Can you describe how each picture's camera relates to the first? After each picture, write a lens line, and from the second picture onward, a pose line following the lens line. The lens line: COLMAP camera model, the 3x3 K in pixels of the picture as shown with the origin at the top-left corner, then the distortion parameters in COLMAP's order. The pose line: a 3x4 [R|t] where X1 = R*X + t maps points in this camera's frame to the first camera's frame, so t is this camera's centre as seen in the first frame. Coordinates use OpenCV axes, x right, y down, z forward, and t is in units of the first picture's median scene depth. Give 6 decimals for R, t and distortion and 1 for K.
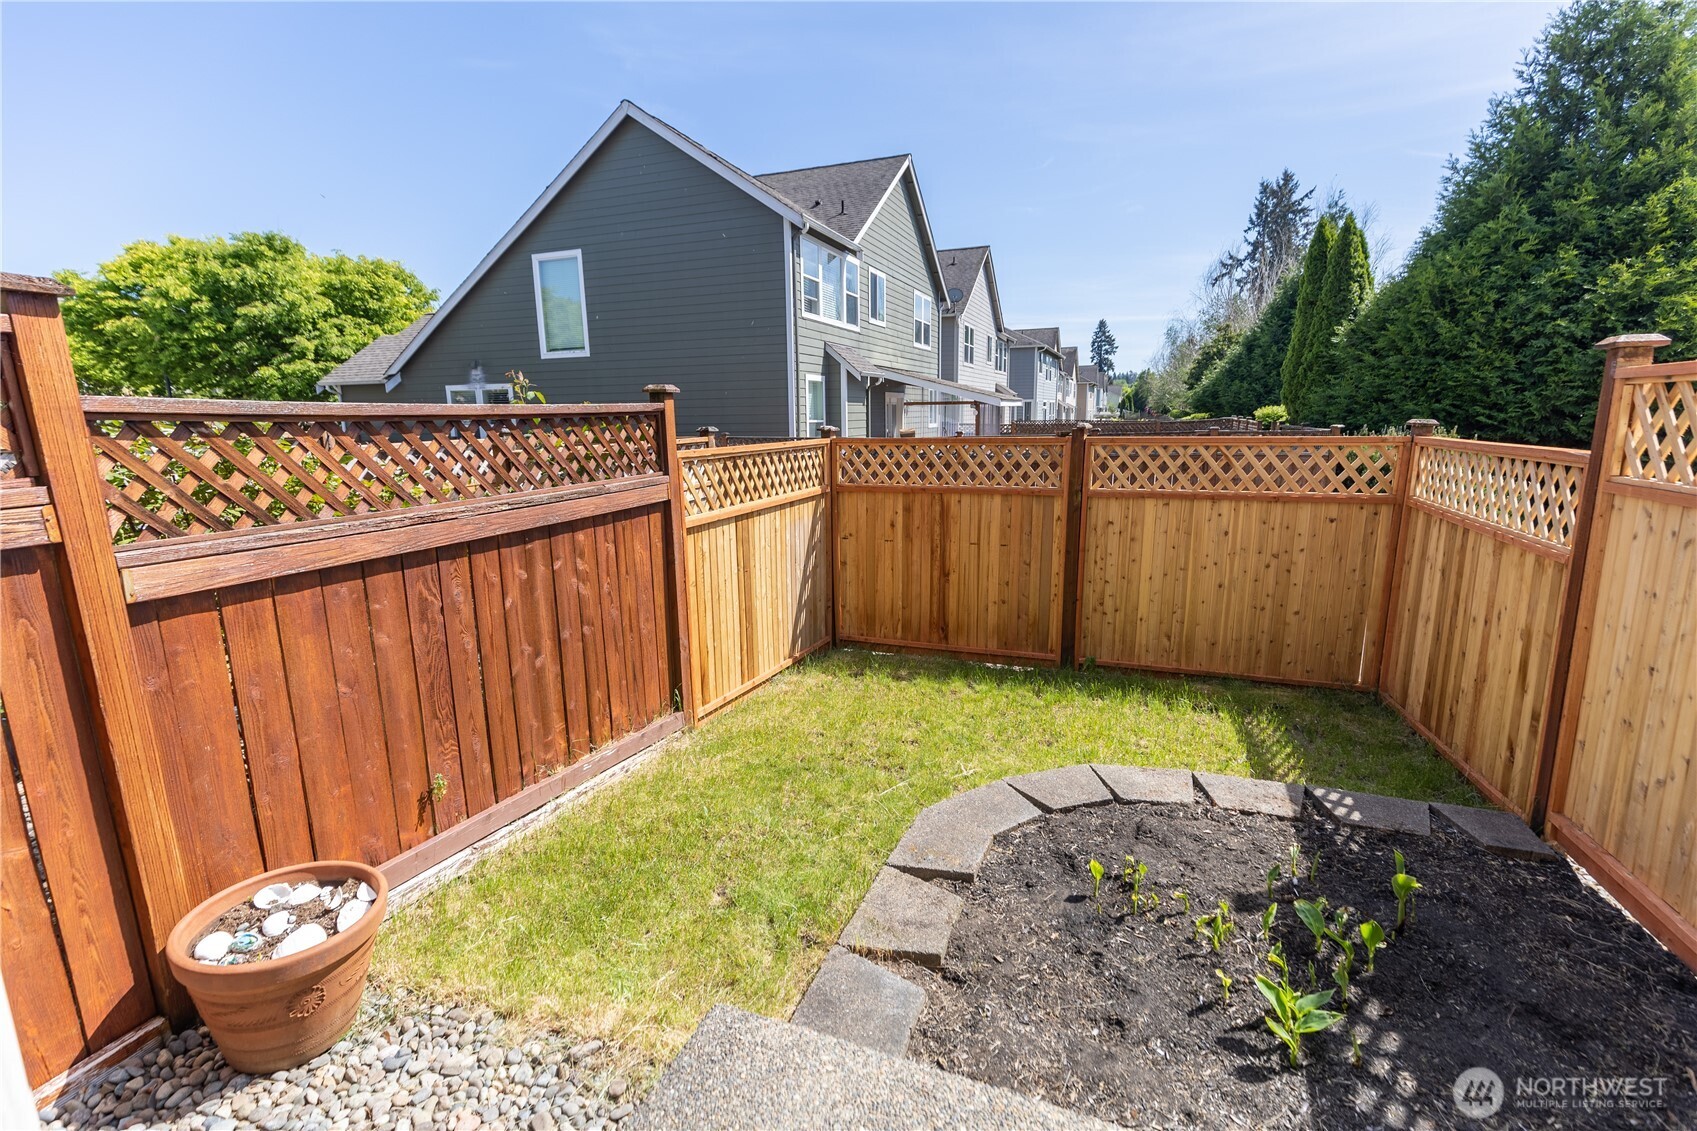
lens RADIAL K [[755.8, 0, 847.2], [0, 755.8, 563.2], [0, 0, 1]] dist [0.004985, -0.000841]
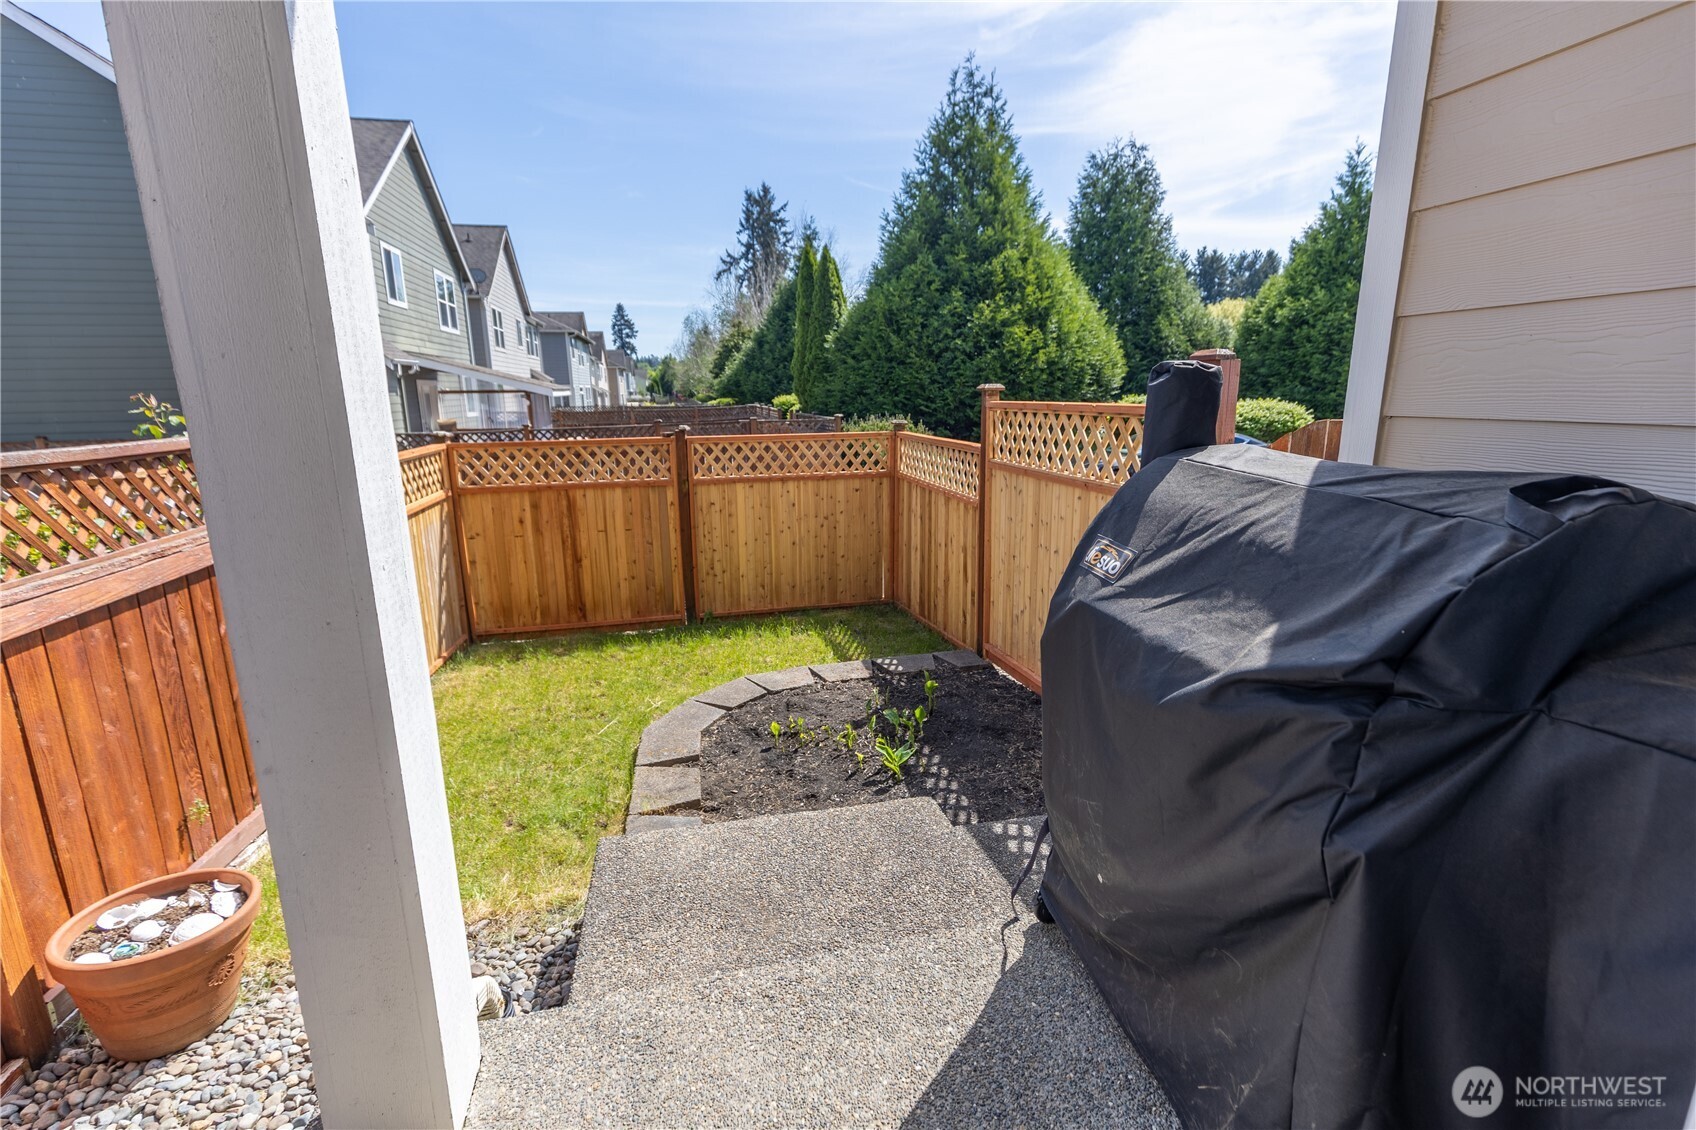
lens RADIAL K [[755.4, 0, 846.7], [0, 755.4, 562.7], [0, 0, 1]] dist [0.004985, -0.000841]
pose [[0.827655, -0.122138, 0.547786, -0.161785], [0.109619, 0.992415, 0.055651, -0.000922], [-0.550428, 0.013988, 0.834765, -0.171109]]
